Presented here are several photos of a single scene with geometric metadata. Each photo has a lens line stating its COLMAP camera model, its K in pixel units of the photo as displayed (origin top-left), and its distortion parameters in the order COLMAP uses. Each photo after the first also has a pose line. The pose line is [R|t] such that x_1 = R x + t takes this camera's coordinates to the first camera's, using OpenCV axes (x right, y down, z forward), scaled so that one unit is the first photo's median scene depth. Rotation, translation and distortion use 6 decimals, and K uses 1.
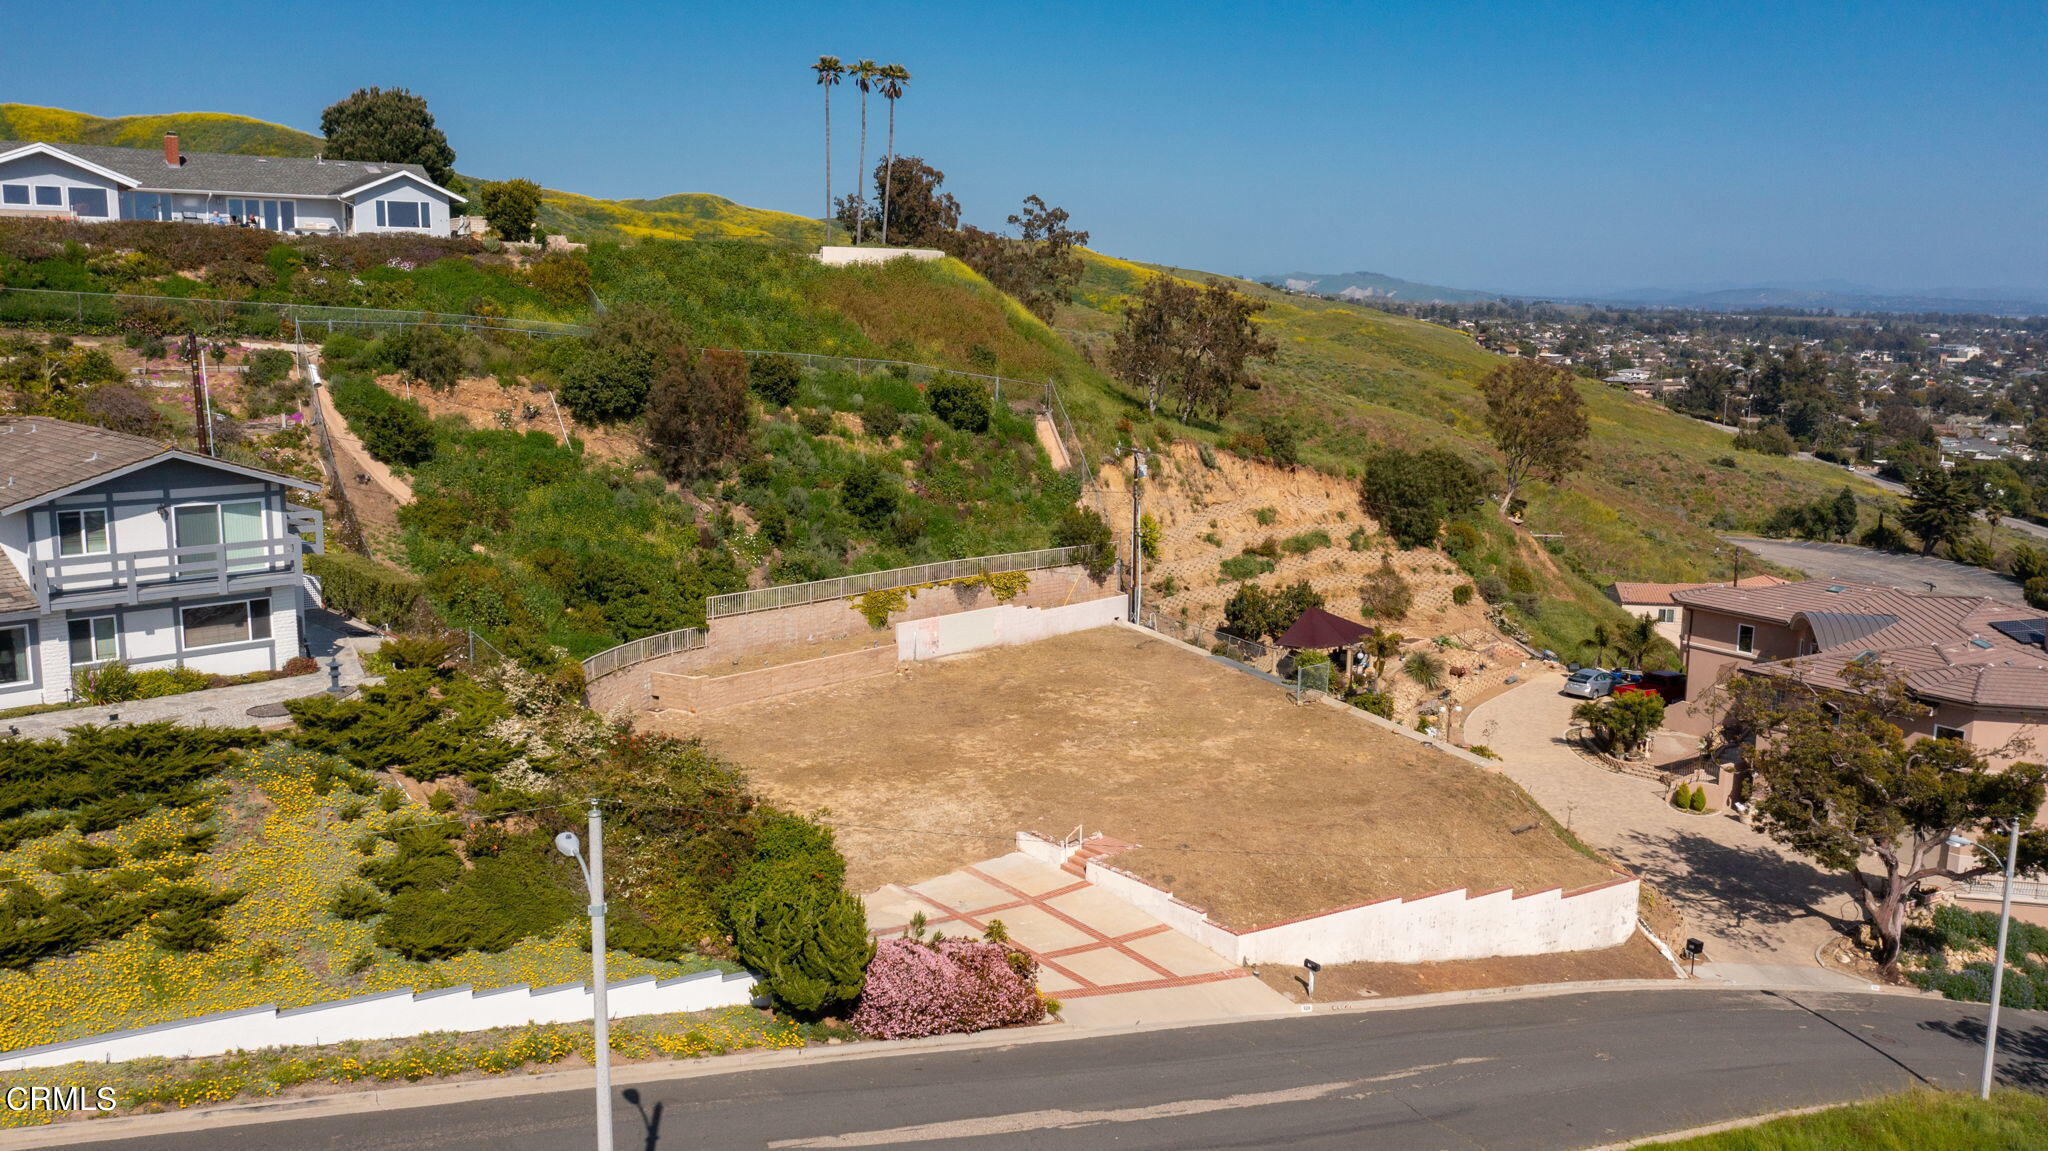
lens RADIAL K [[1661.3, 0, 1019.4], [0, 1661.3, 564.2], [0, 0, 1]] dist [-0.002061, 0.021007]
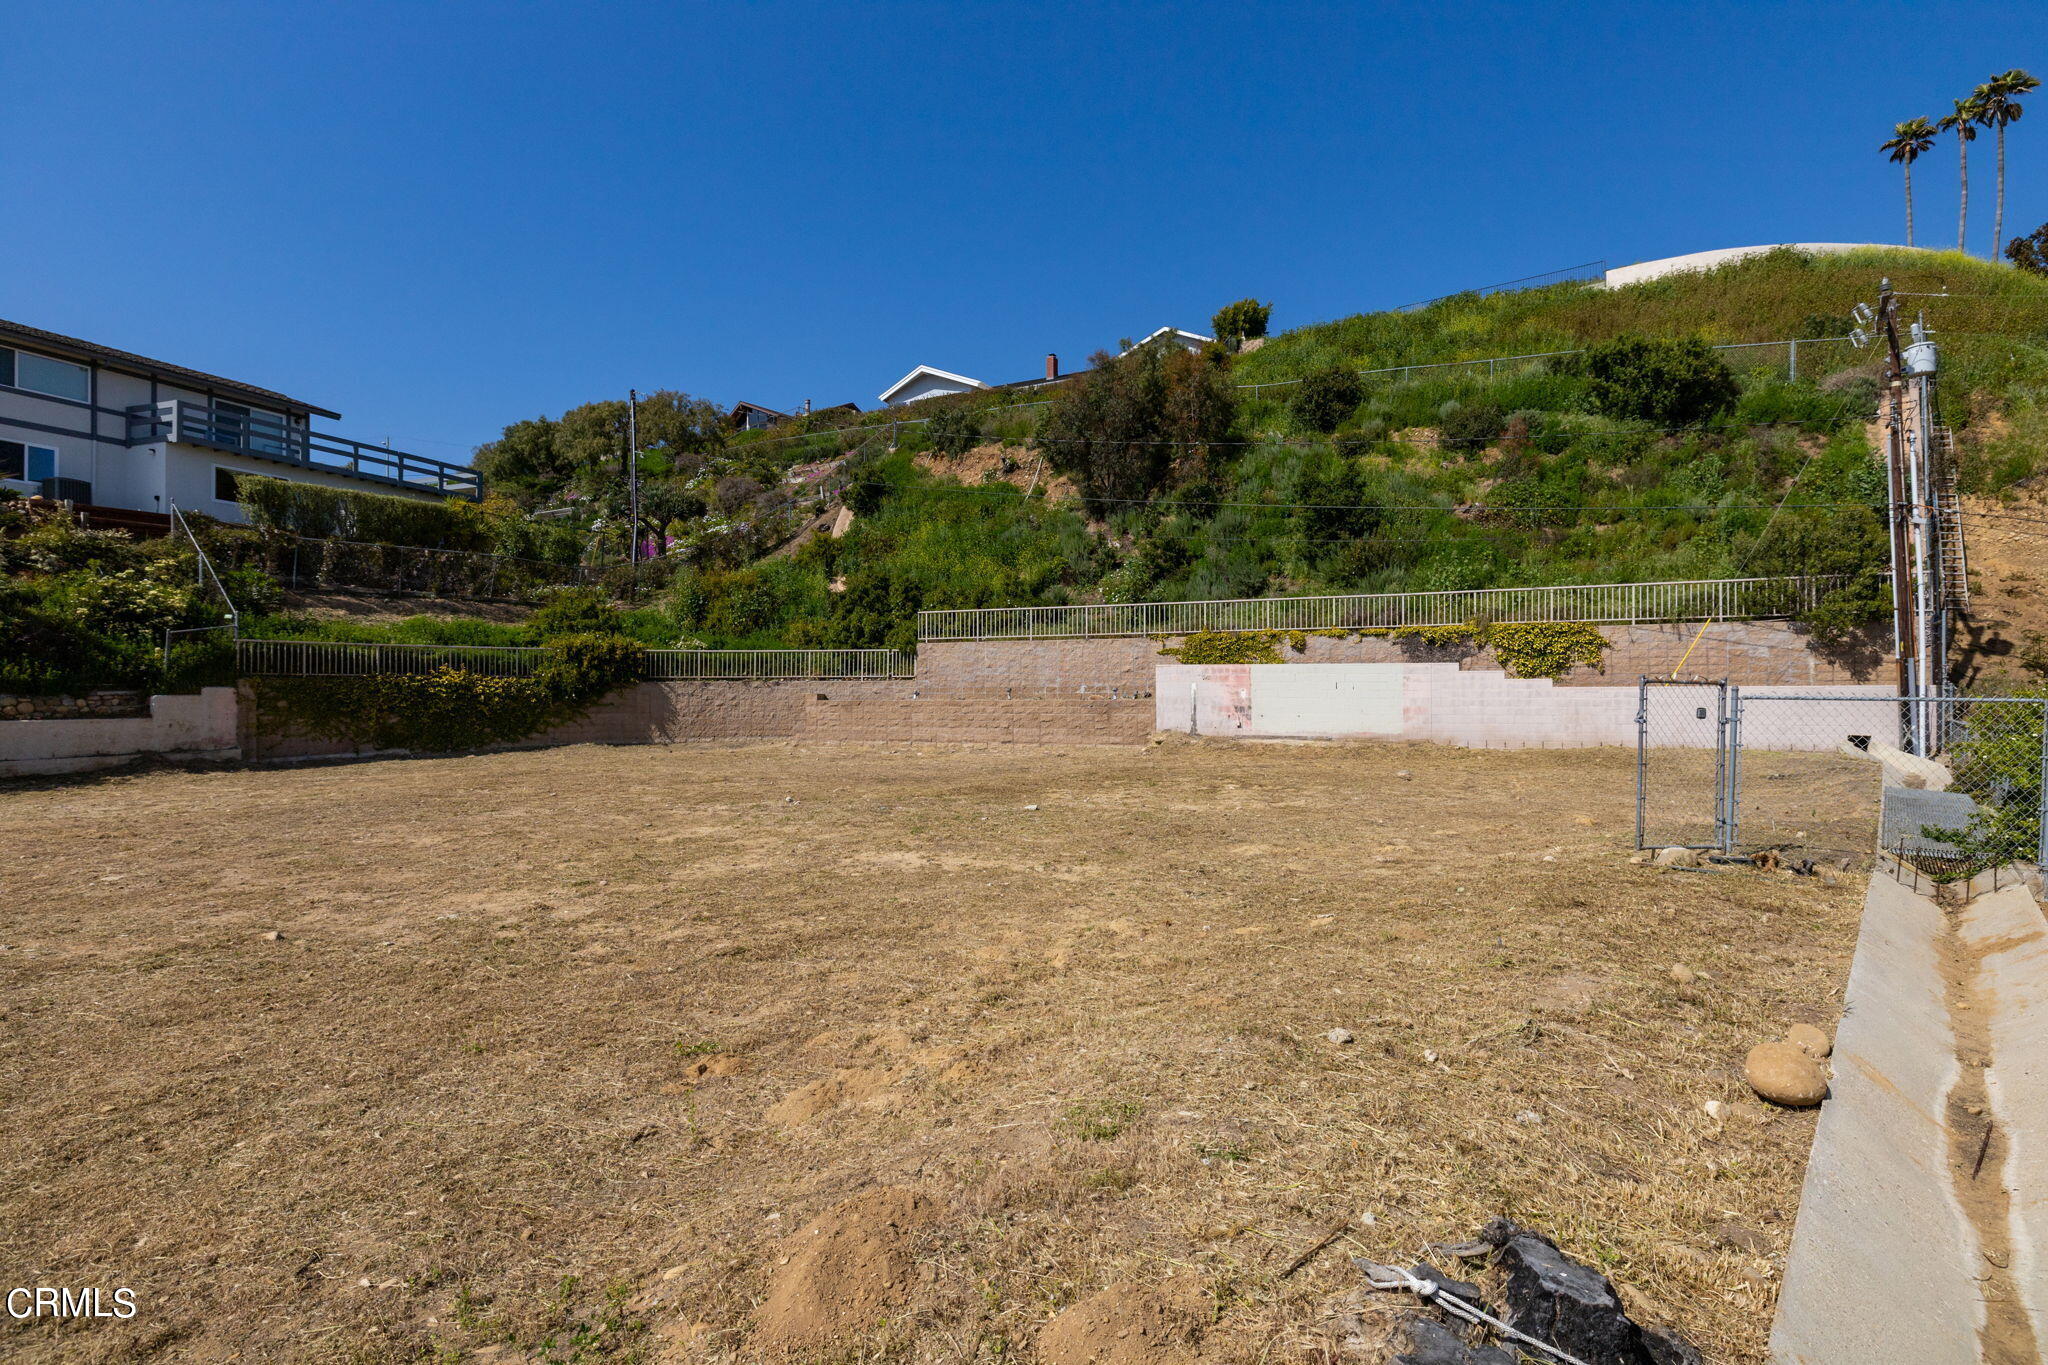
lens RADIAL K [[1015.1, 0, 1028.5], [0, 1015.1, 671.8], [0, 0, 1]] dist [0.011353, -0.000833]
pose [[0.415635, -0.031915, -0.908972, 0.203915], [-0.139635, 0.985297, -0.098444, 0.070187], [0.898749, 0.167841, 0.405067, 0.719026]]
